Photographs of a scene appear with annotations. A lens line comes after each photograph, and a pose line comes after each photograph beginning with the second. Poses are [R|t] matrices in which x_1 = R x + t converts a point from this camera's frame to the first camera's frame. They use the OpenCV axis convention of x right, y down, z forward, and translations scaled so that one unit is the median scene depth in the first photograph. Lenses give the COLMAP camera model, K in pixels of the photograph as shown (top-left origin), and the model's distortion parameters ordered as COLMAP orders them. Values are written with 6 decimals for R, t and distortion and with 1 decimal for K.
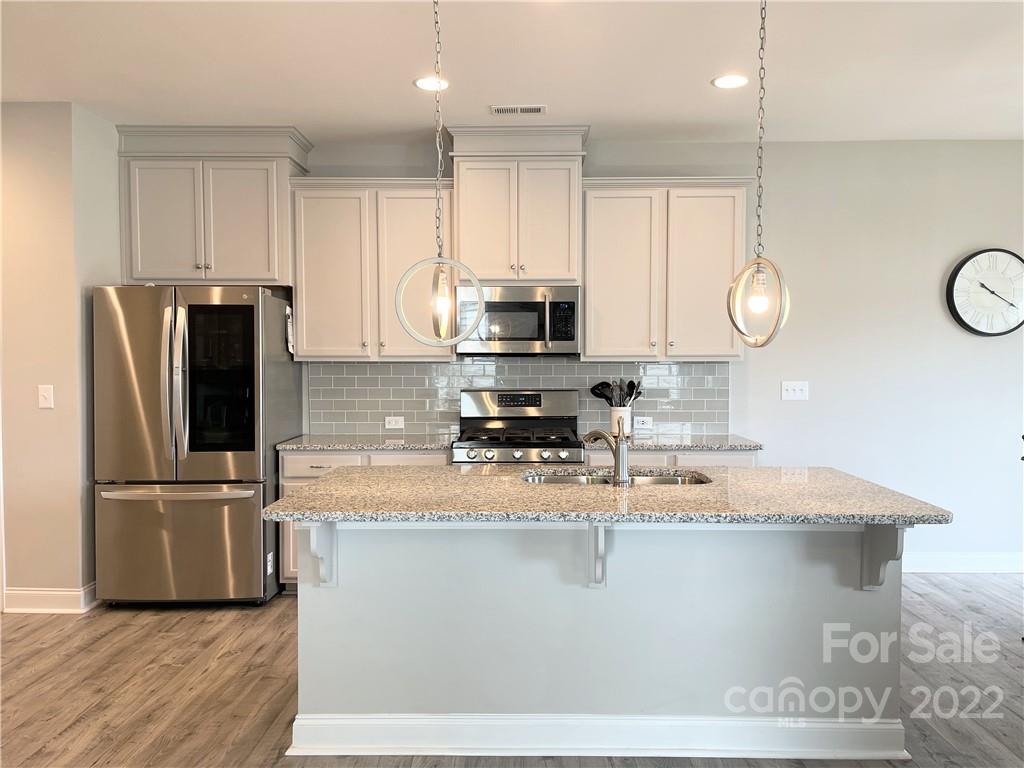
lens RADIAL K [[775.5, 0, 519.5], [0, 775.5, 386.4], [0, 0, 1]] dist [0.071401, -0.099350]
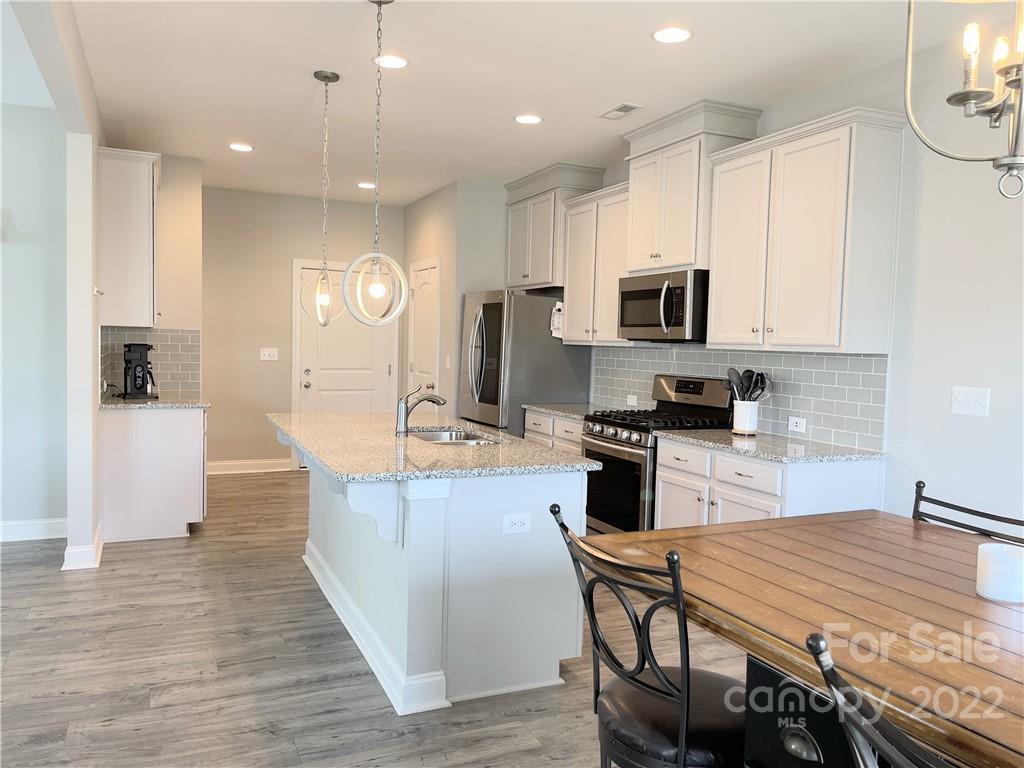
lens RADIAL K [[773.3, 0, 512.0], [0, 773.3, 384.0], [0, 0, 1]] dist [0.083663, -0.108089]
pose [[0.422995, 0.062474, -0.903976, 0.906109], [-0.062519, 0.997255, 0.039666, -0.012762], [0.903973, 0.039737, 0.425740, 0.409118]]
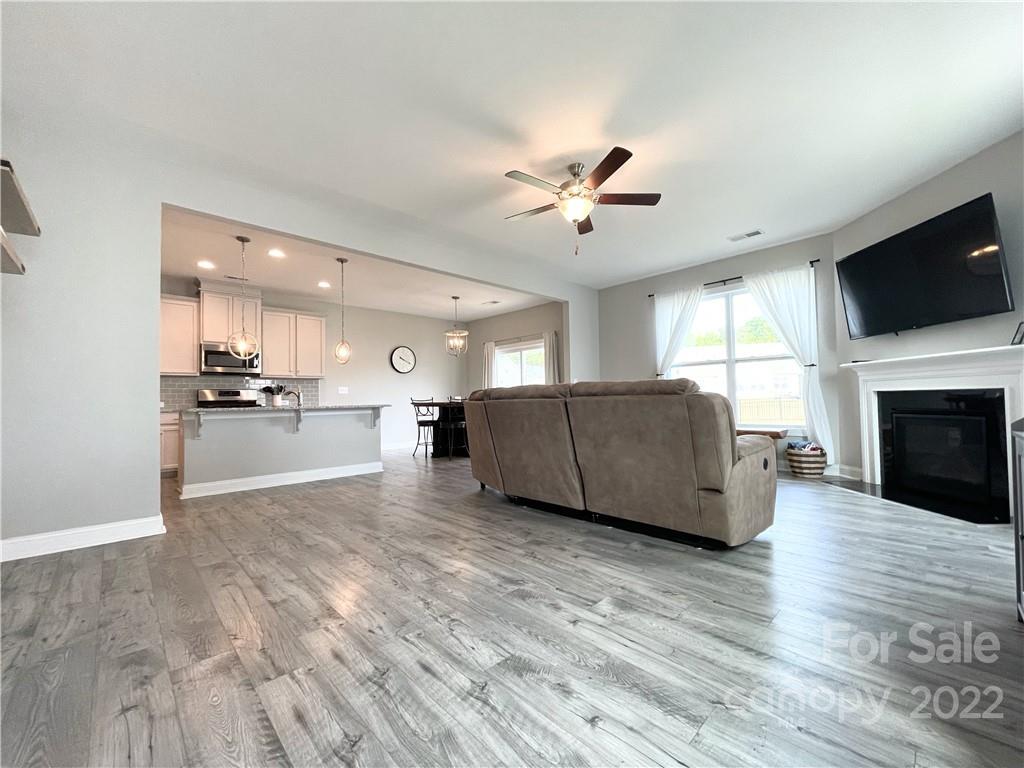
lens RADIAL K [[414.4, 0, 509.9], [0, 414.4, 386.3], [0, 0, 1]] dist [-0.000612, -0.000155]
pose [[0.717617, 0.010899, 0.696353, -0.299084], [0.046065, 0.996945, -0.063076, 0.129397], [-0.694913, 0.077341, 0.714922, -0.570730]]
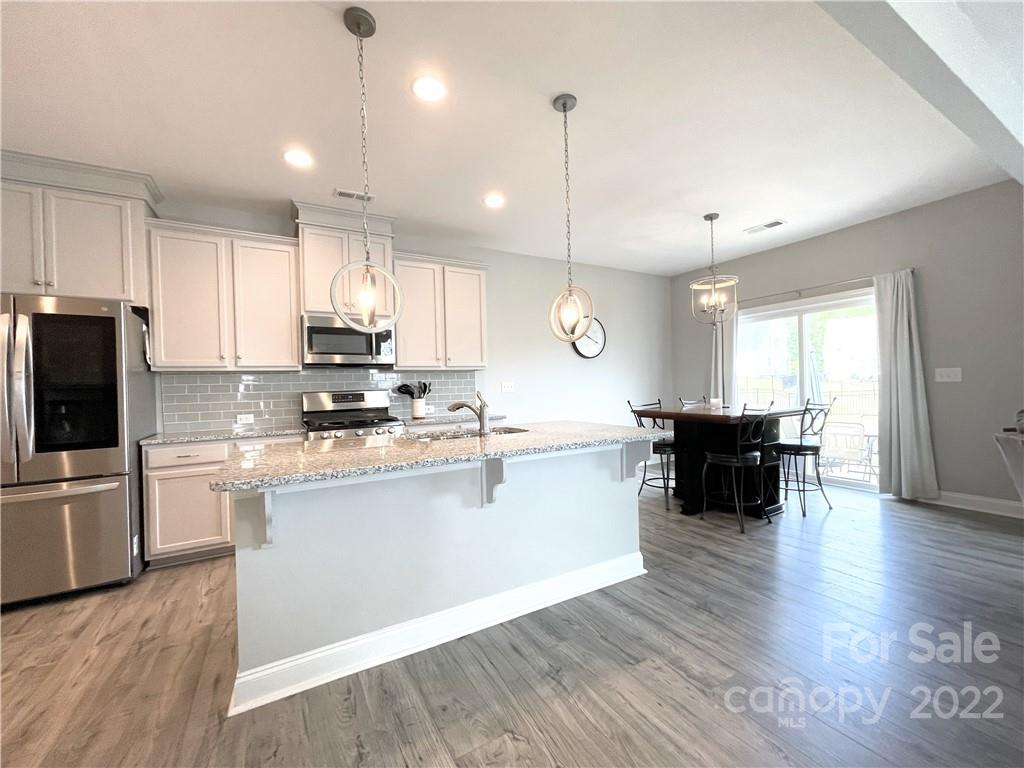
lens RADIAL K [[415.8, 0, 511.4], [0, 415.8, 388.4], [0, 0, 1]] dist [-0.002417, -0.000738]
pose [[0.860396, -0.025065, 0.509009, -0.149607], [0.045444, 0.998584, -0.027644, 0.039776], [-0.507596, 0.046916, 0.860317, 0.192650]]
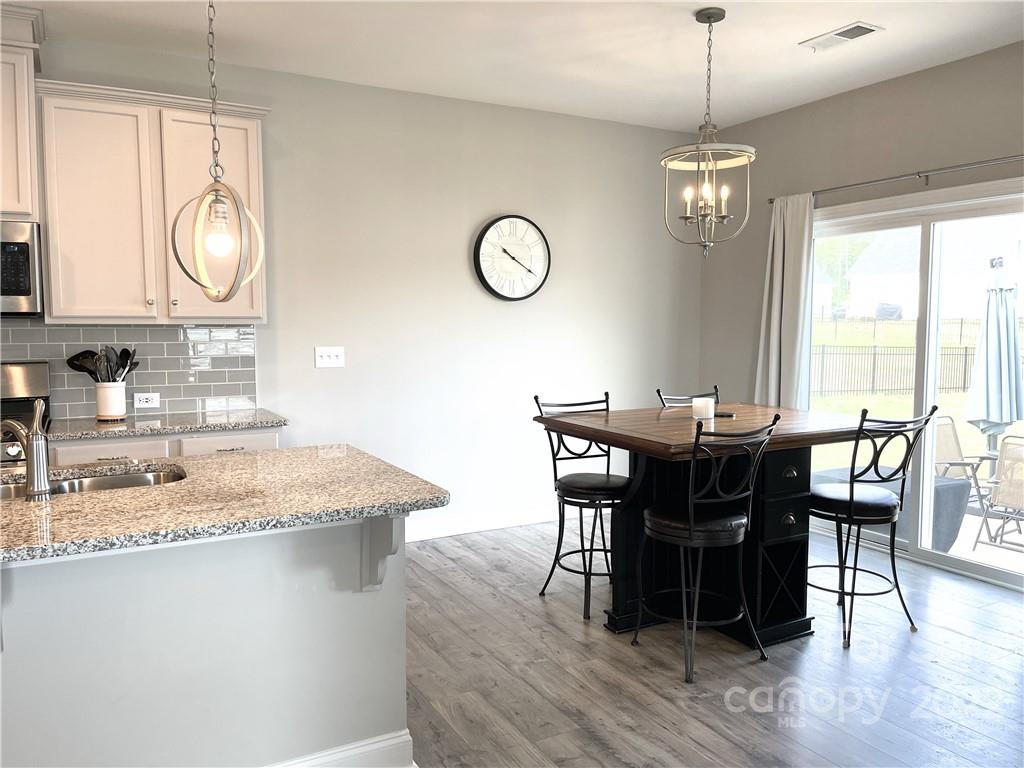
lens RADIAL K [[773.3, 0, 512.0], [0, 773.3, 384.0], [0, 0, 1]] dist [0.083663, -0.108089]
pose [[0.872192, -0.038396, 0.487654, 0.107253], [0.019203, 0.998834, 0.044300, 0.000943], [-0.488786, -0.029274, 0.871912, 0.117295]]
